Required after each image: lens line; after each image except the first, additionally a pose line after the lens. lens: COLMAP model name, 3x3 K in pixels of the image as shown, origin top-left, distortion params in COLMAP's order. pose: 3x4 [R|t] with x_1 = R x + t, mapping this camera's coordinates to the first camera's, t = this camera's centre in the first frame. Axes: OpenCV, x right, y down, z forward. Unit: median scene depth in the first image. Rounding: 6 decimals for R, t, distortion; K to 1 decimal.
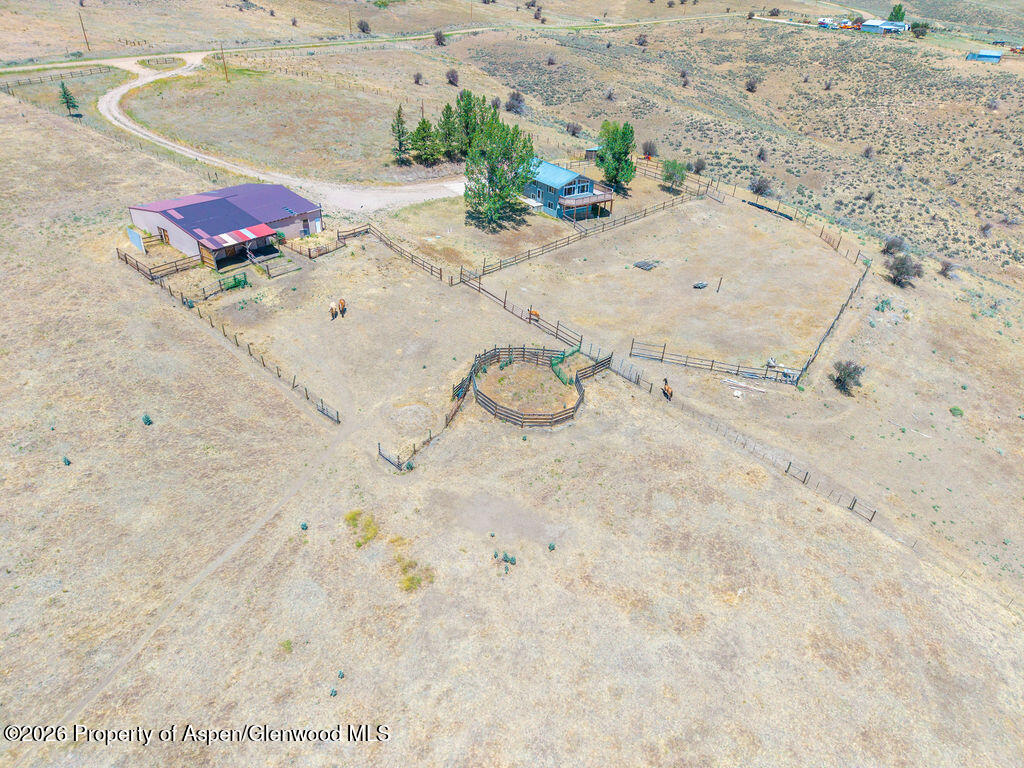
lens RADIAL K [[683.3, 0, 508.0], [0, 683.3, 387.8], [0, 0, 1]] dist [0.022758, -0.018564]
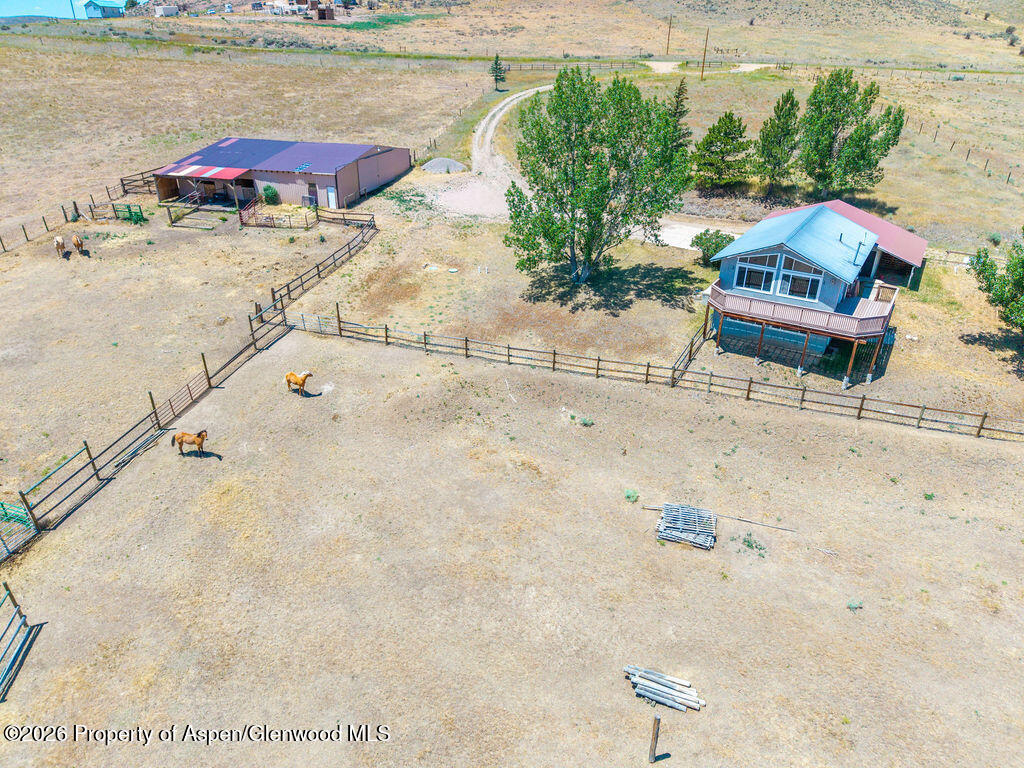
lens RADIAL K [[692.1, 0, 503.7], [0, 692.1, 384.1], [0, 0, 1]] dist [0.002135, -0.004842]
pose [[0.422756, 0.388870, -0.818571, 0.388406], [-0.473982, 0.864743, 0.166013, -0.240085], [0.772411, 0.317805, 0.549893, 0.712753]]
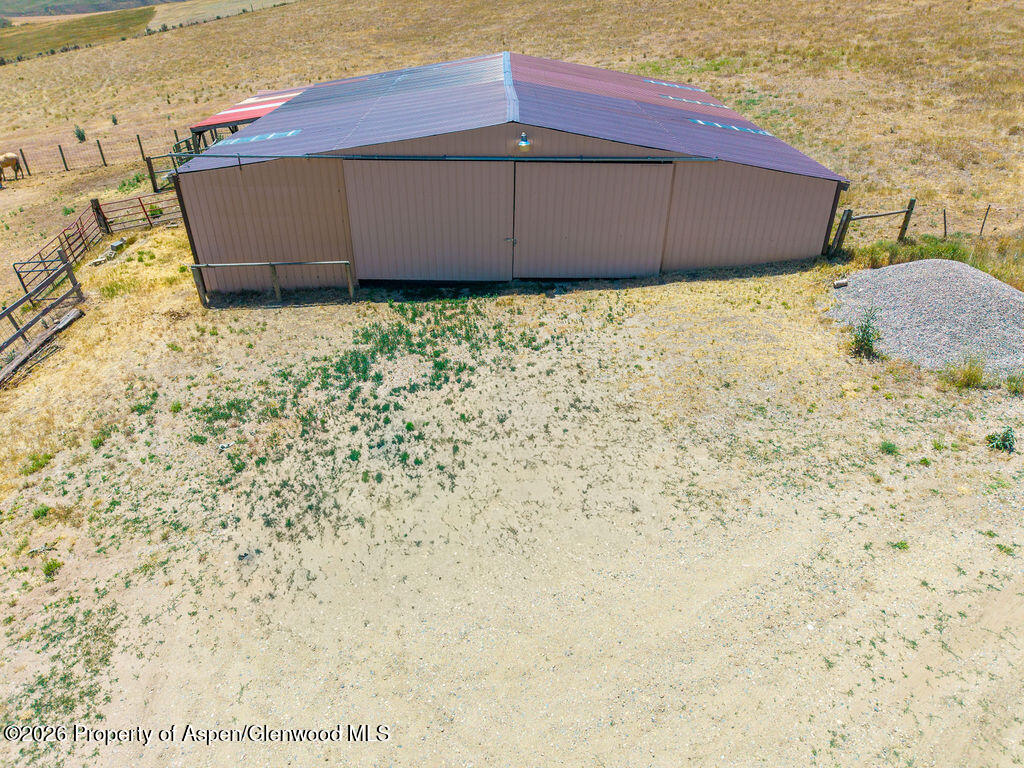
lens RADIAL K [[683.3, 0, 508.0], [0, 683.3, 387.8], [0, 0, 1]] dist [0.022758, -0.018564]
pose [[-0.751738, 0.312549, -0.580692, -0.186294], [-0.364736, 0.536560, 0.760967, -0.357863], [0.549415, 0.783848, -0.289355, 1.006093]]
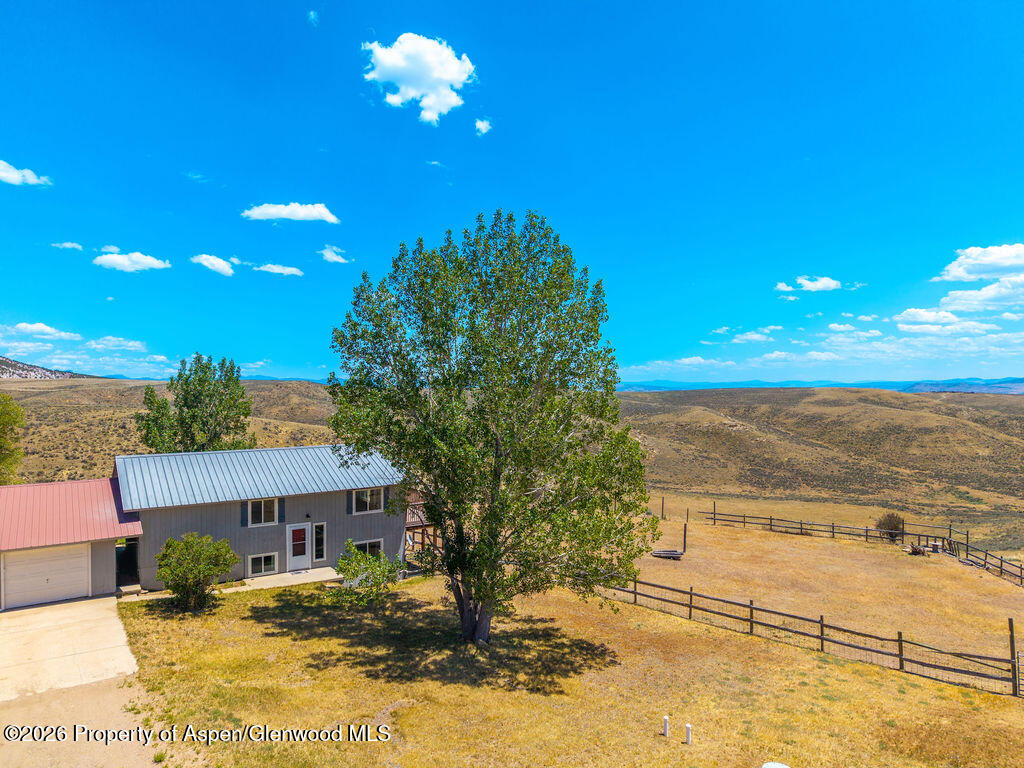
lens RADIAL K [[683.3, 0, 508.0], [0, 683.3, 387.8], [0, 0, 1]] dist [0.022758, -0.018564]
pose [[-0.012261, -0.019908, 0.999727, -0.247150], [0.526806, 0.849664, 0.023381, -0.317197], [-0.849897, 0.526948, 0.000070, 0.952926]]
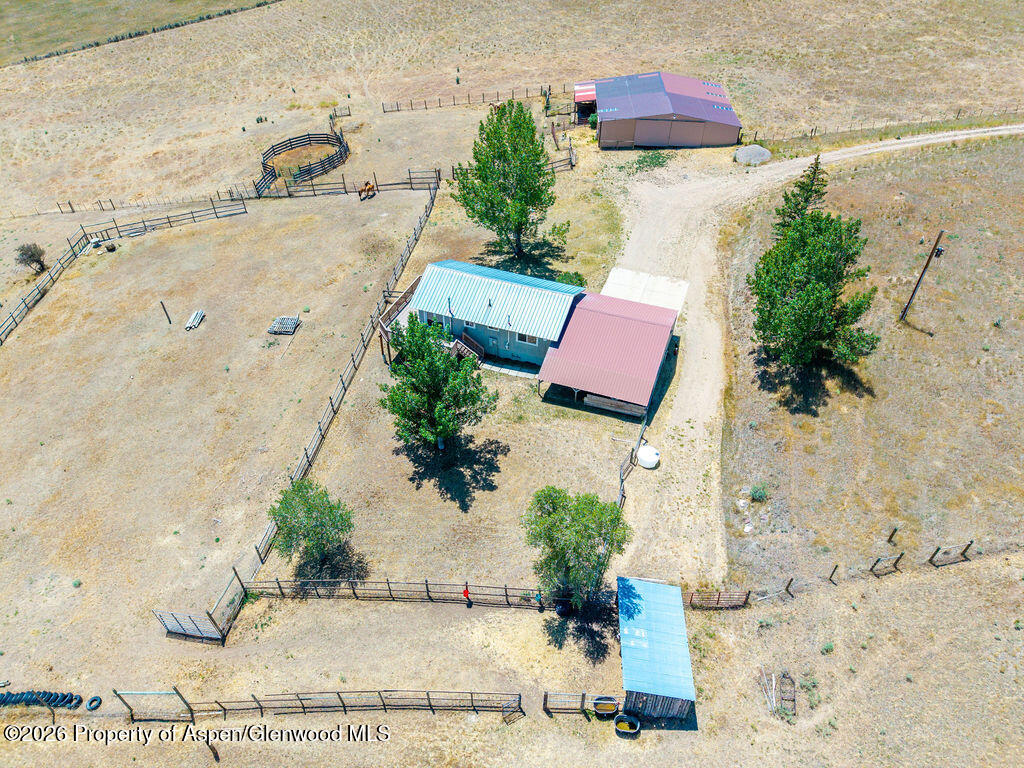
lens RADIAL K [[702.6, 0, 512.0], [0, 702.6, 384.0], [0, 0, 1]] dist [0.026110, -0.001157]
pose [[-0.799232, 0.359535, -0.481625, 0.359847], [-0.340805, 0.388951, 0.855902, -0.787259], [0.495055, 0.848205, -0.188331, 1.241546]]
